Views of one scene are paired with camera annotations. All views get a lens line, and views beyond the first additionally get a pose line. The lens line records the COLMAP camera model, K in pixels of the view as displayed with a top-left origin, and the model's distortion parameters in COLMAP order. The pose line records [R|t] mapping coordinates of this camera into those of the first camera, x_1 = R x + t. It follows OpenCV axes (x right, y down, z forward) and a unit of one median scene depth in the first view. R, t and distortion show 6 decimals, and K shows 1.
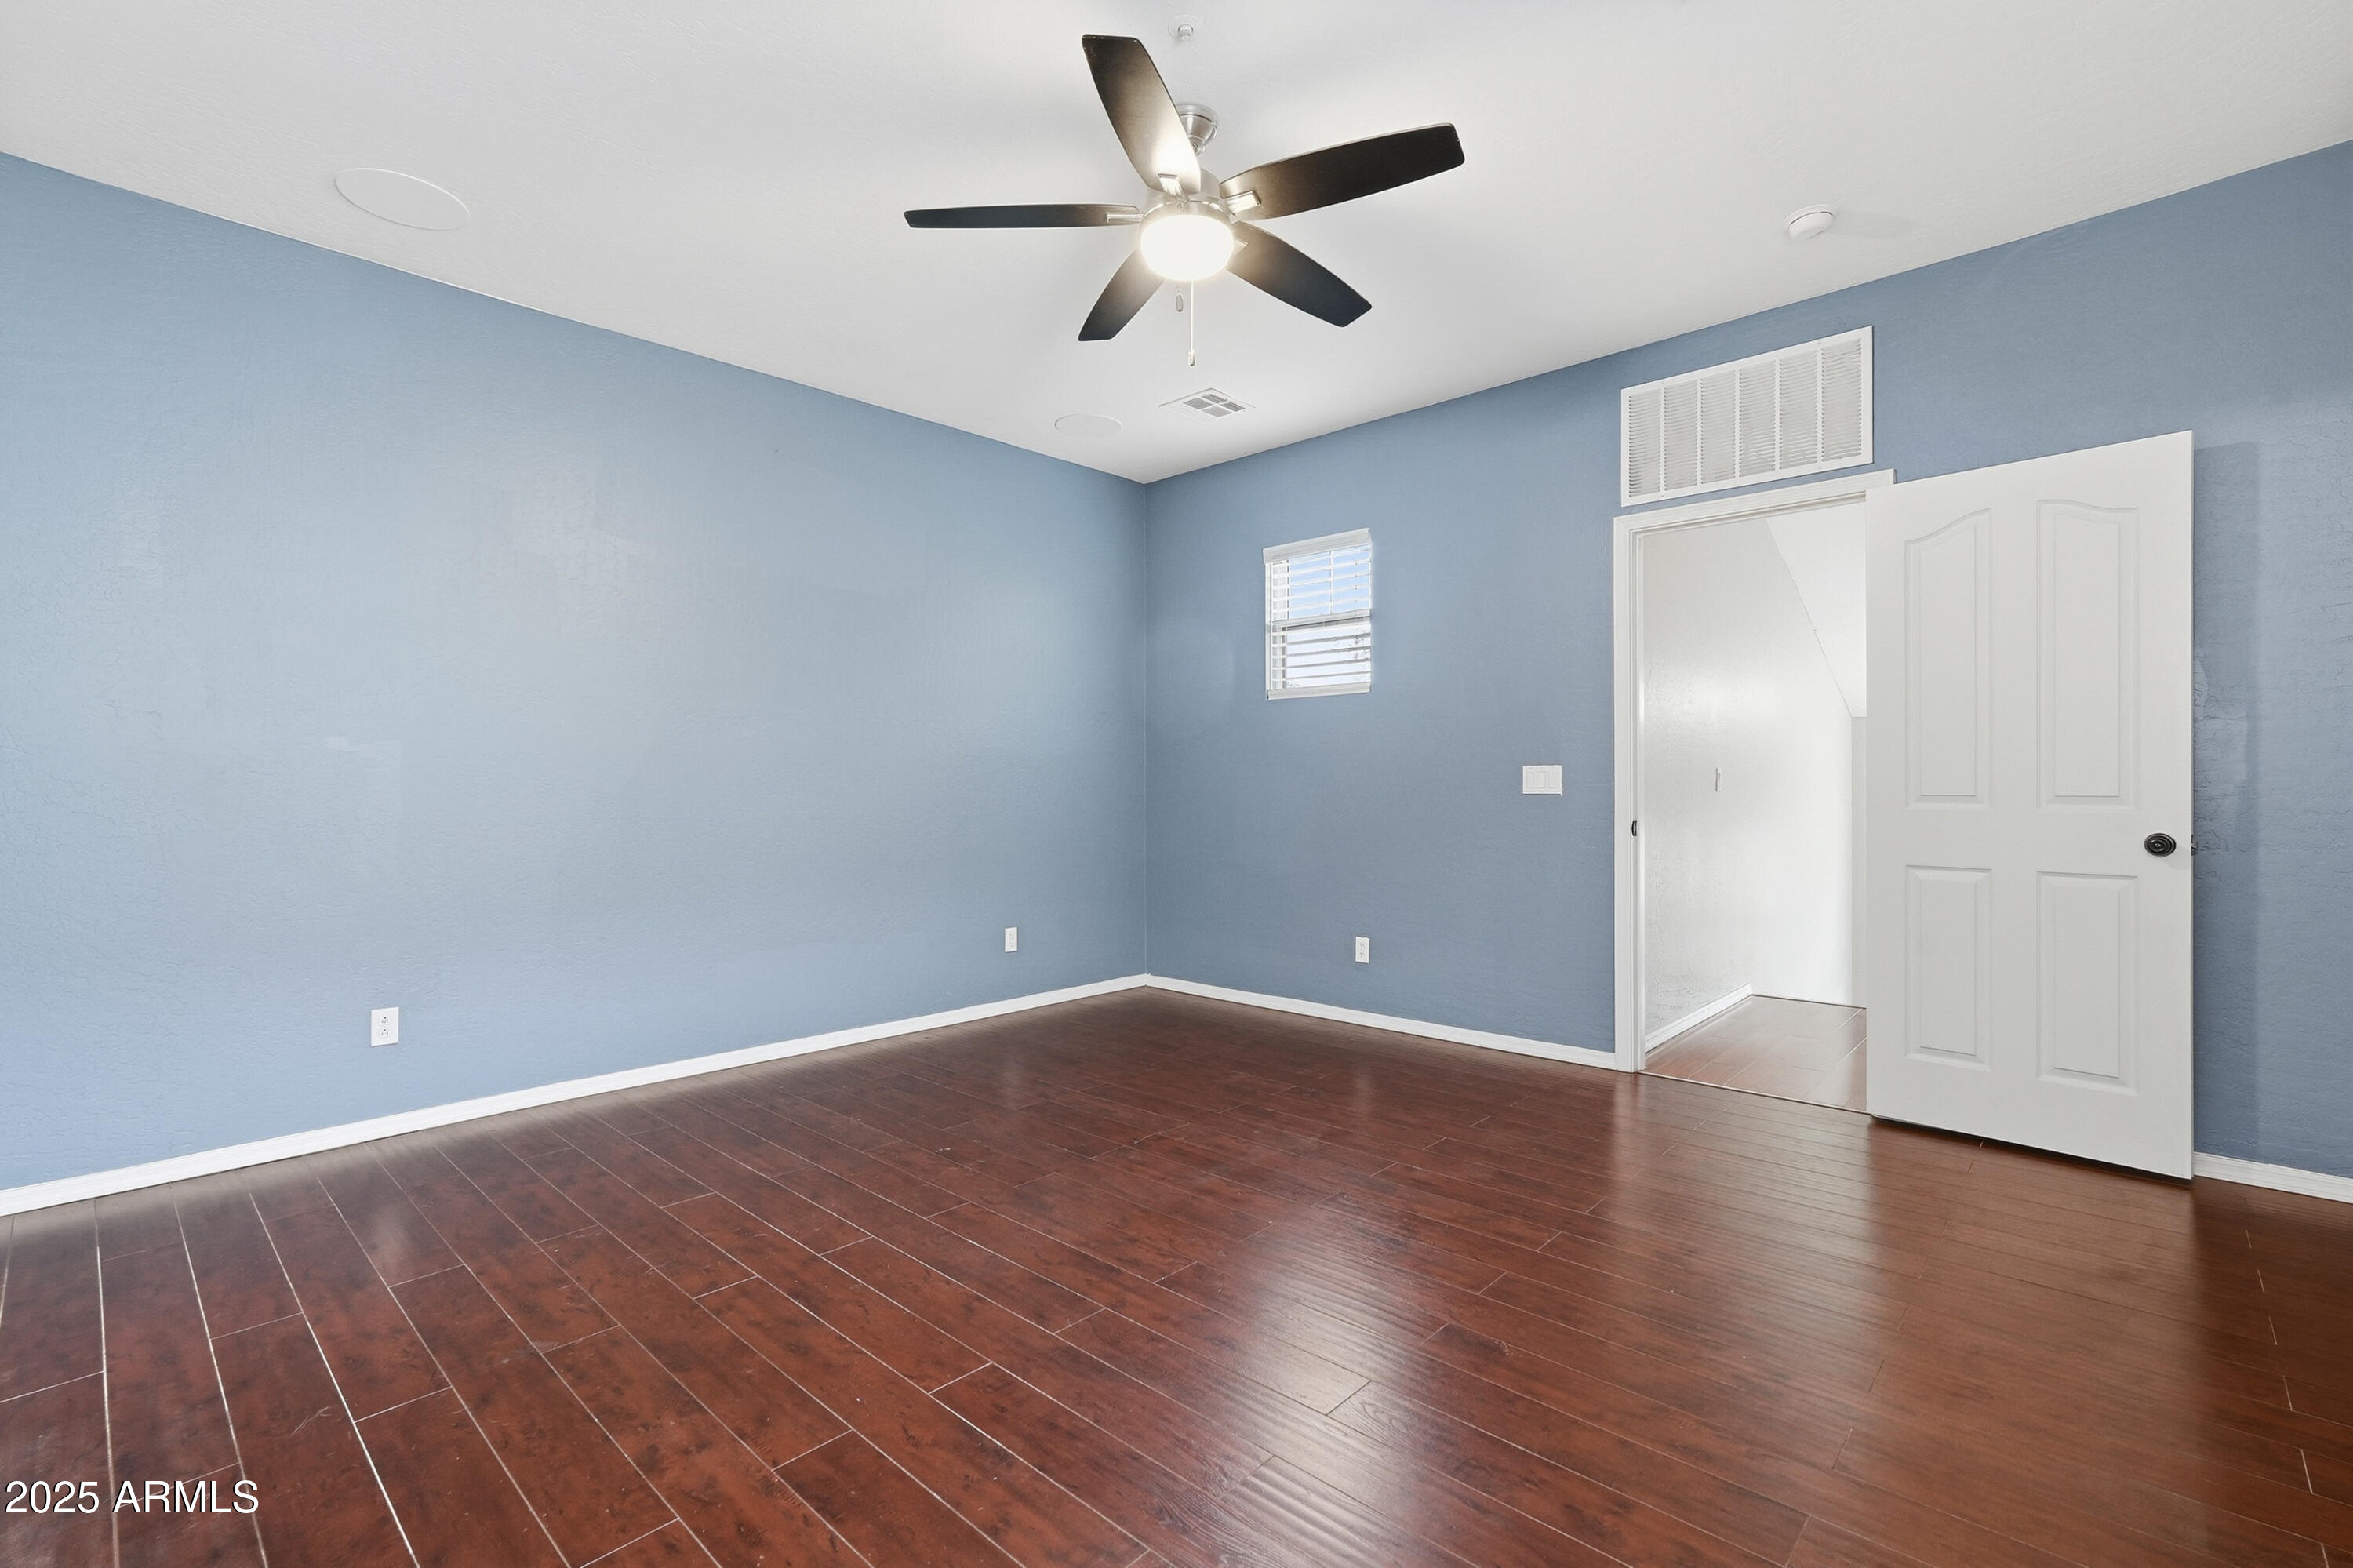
lens RADIAL K [[1046.8, 0, 1167.8], [0, 1046.8, 786.2], [0, 0, 1]] dist [0.001320, 0.000295]
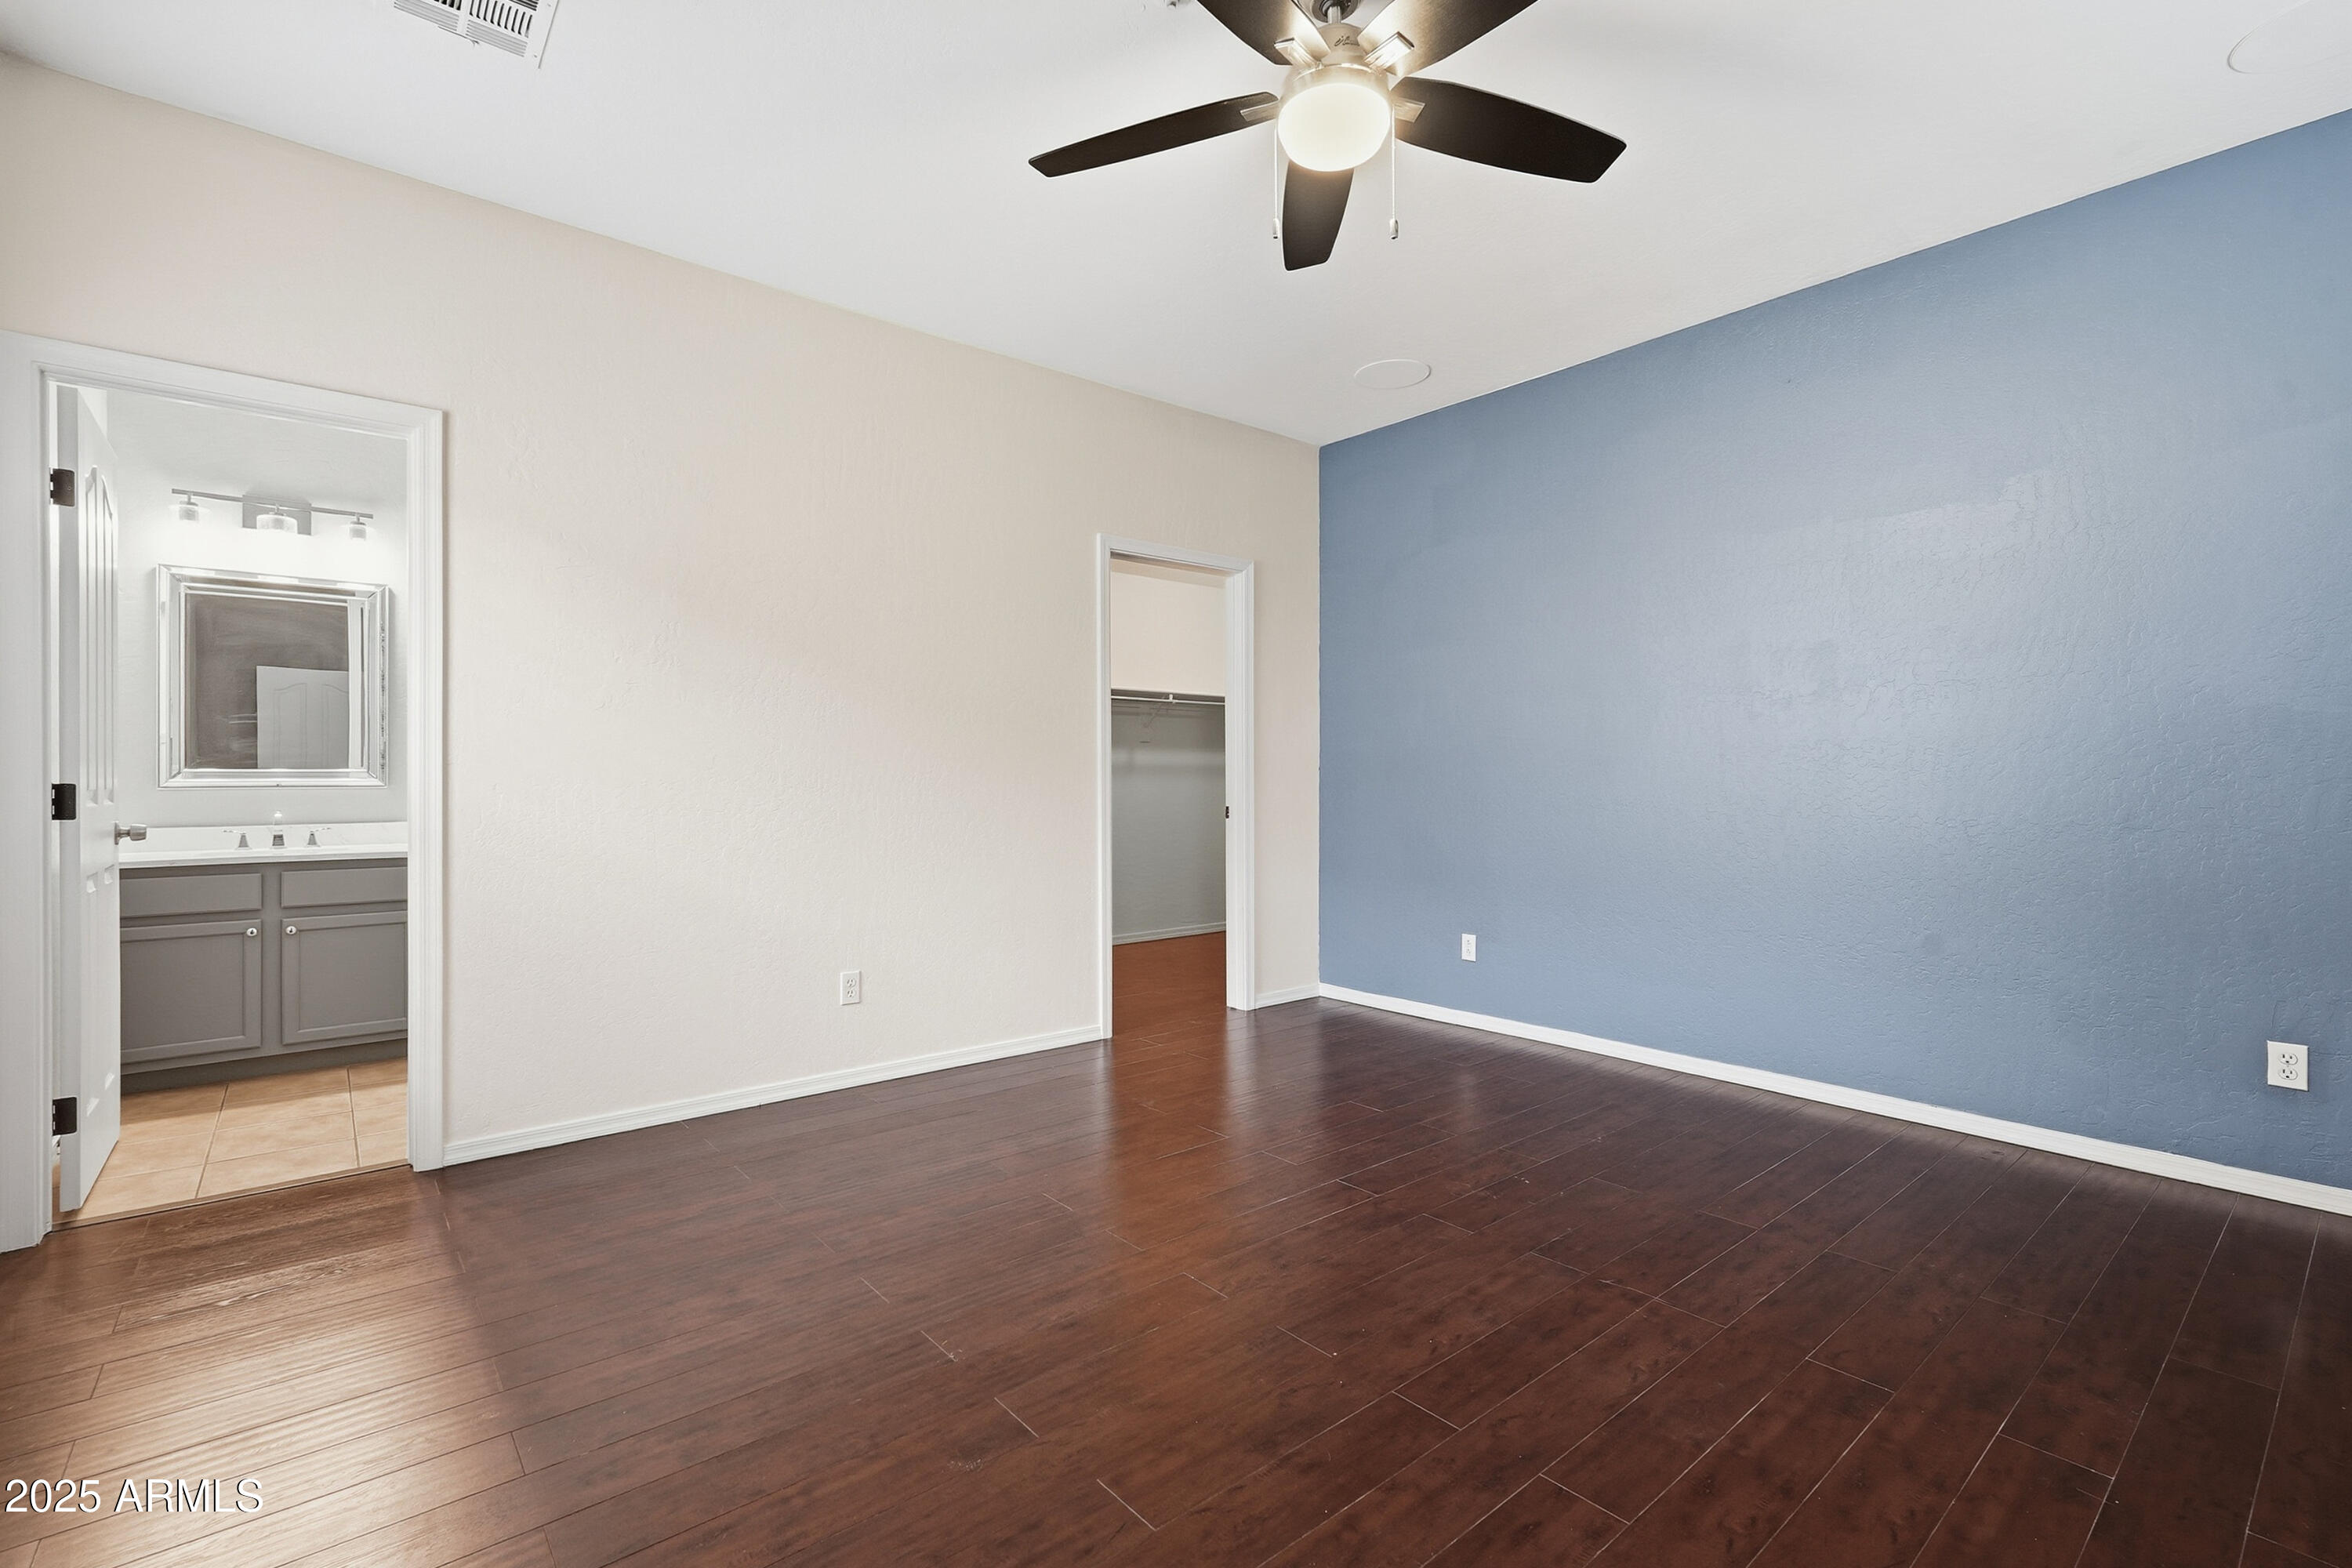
lens RADIAL K [[1046.3, 0, 1178.4], [0, 1046.3, 779.6], [0, 0, 1]] dist [0.001320, 0.000295]
pose [[-0.113396, 0.000385, -0.993550, 0.682381], [-0.004507, 0.999989, 0.000902, 0.008507], [0.993540, 0.004581, -0.113393, 0.787063]]
